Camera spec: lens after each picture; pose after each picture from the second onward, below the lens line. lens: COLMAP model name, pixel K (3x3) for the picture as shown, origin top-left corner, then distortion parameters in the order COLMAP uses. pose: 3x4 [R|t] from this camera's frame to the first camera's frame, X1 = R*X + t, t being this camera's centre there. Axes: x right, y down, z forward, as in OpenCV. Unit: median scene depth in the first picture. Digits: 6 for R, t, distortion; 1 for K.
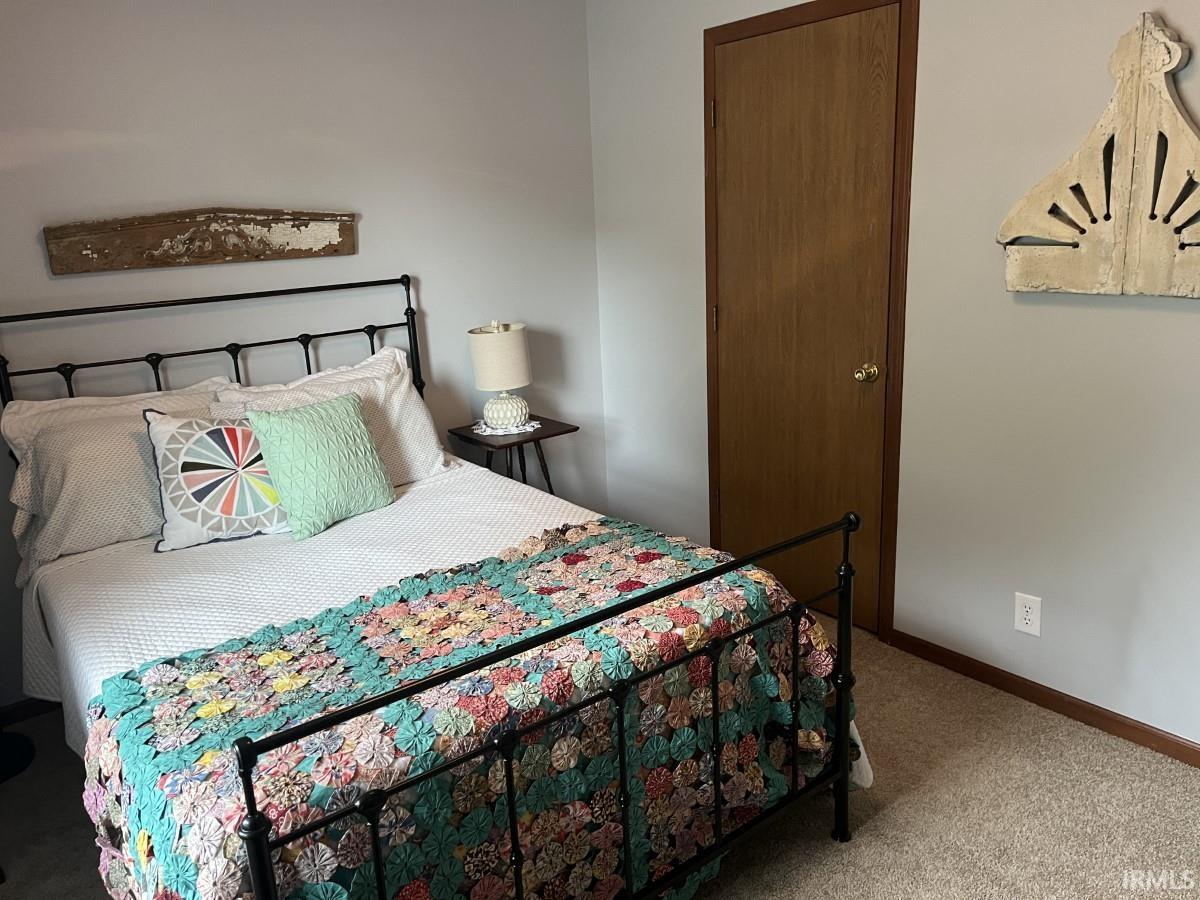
lens RADIAL K [[907.5, 0, 597.1], [0, 907.5, 449.4], [0, 0, 1]] dist [0.049441, -0.069922]
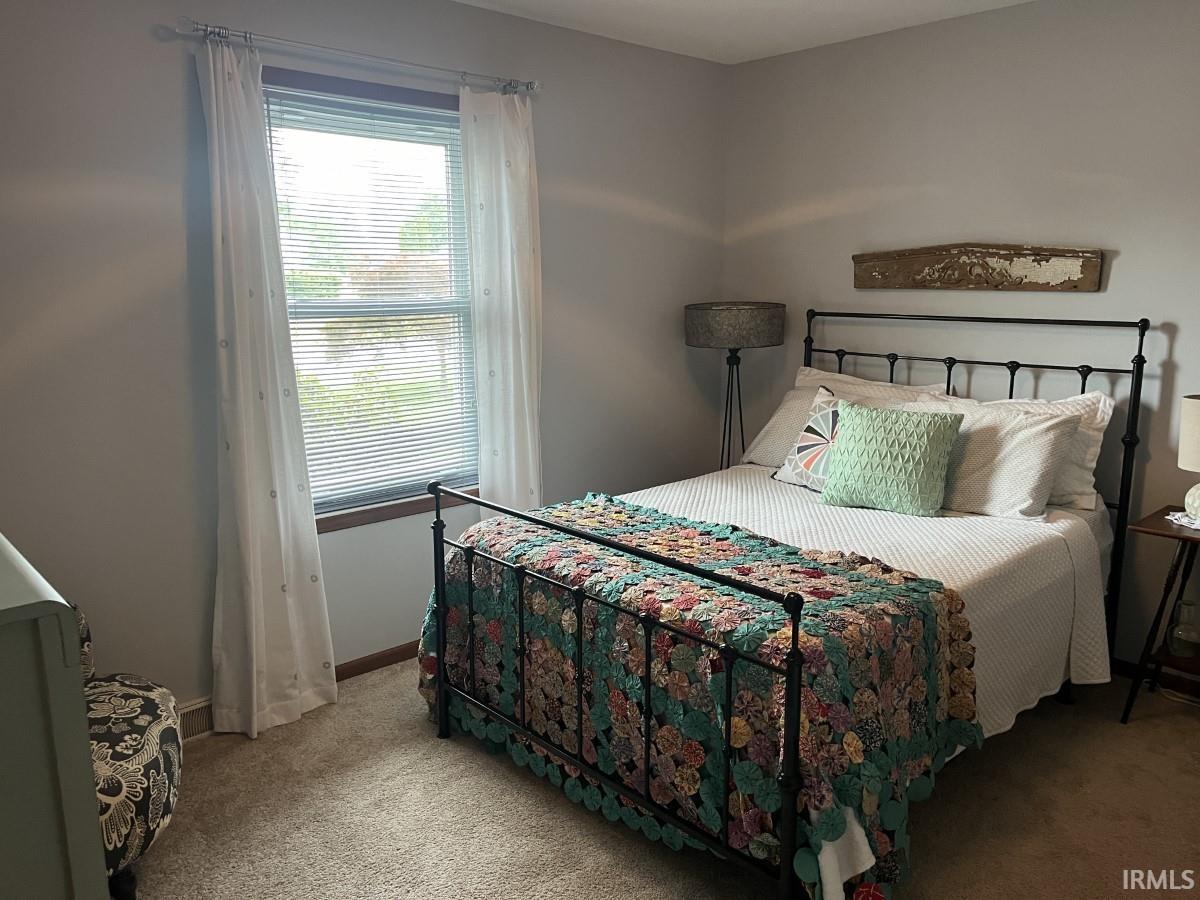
lens RADIAL K [[907.5, 0, 596.8], [0, 907.5, 446.0], [0, 0, 1]] dist [0.049441, -0.069922]
pose [[0.069405, 0.235475, -0.969399, 0.814947], [-0.258035, 0.942910, 0.210567, -0.154007], [0.963639, 0.235524, 0.126203, 0.490612]]
